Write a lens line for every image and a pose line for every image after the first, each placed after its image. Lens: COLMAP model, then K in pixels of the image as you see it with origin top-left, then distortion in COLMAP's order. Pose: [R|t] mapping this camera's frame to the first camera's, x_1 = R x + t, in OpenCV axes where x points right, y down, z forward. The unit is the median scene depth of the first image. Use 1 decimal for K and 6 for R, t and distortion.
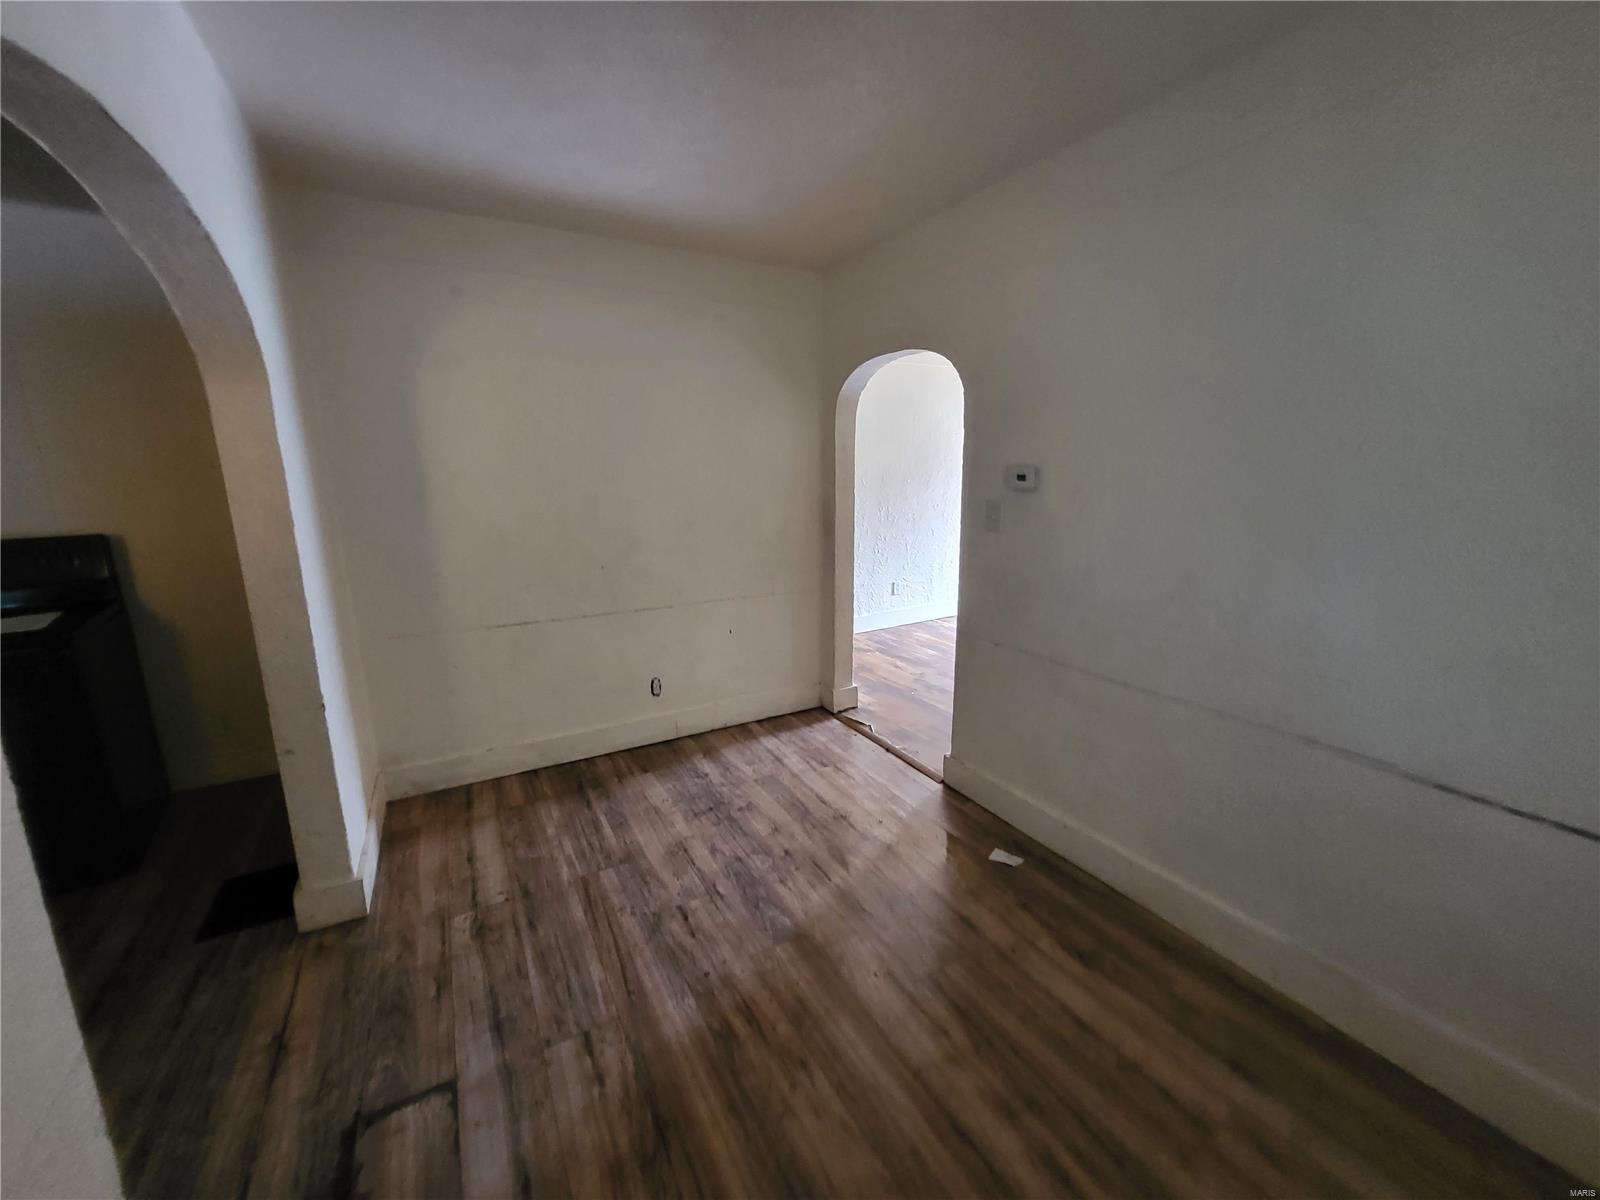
lens RADIAL K [[628.0, 0, 797.1], [0, 628.0, 595.8], [0, 0, 1]] dist [-0.000300, -0.000415]
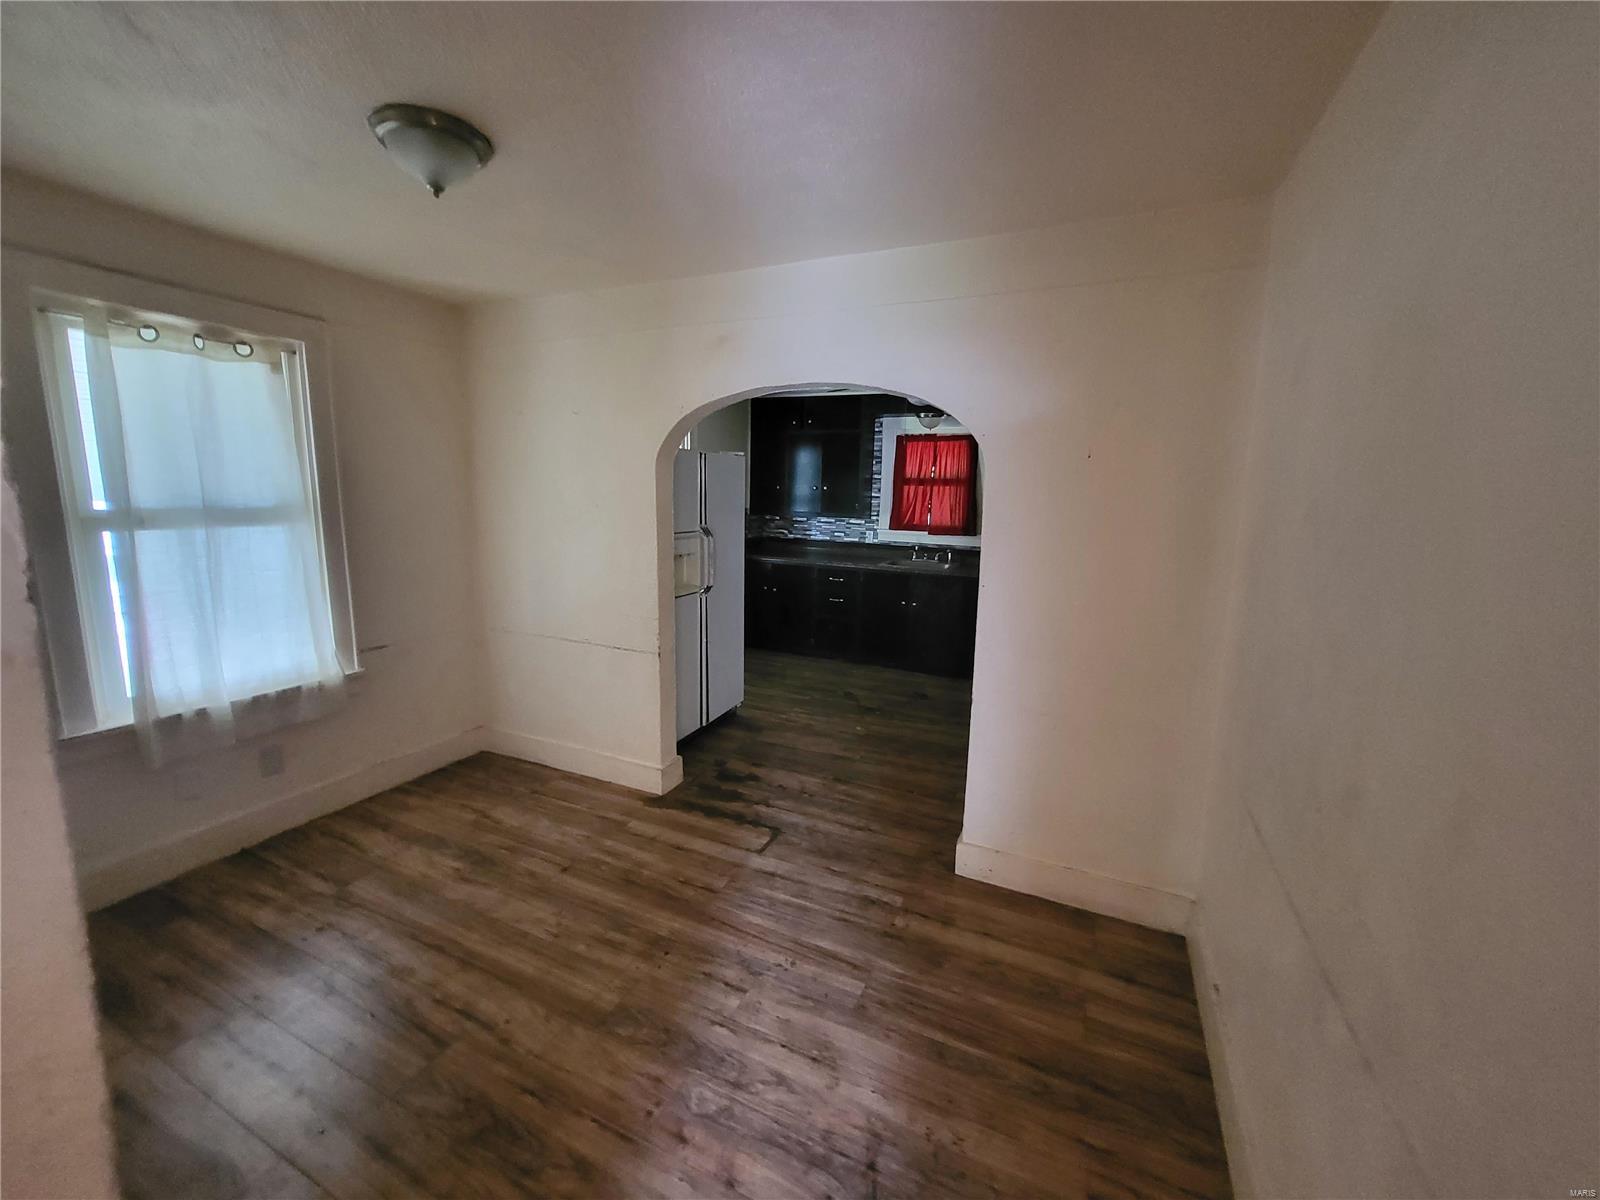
lens RADIAL K [[628.0, 0, 797.1], [0, 628.0, 595.8], [0, 0, 1]] dist [-0.000300, -0.000415]
pose [[-0.810579, 0.085017, -0.579426, 0.225070], [-0.143486, 0.930418, 0.337244, -0.350950], [0.567780, 0.356503, -0.741978, 1.459738]]
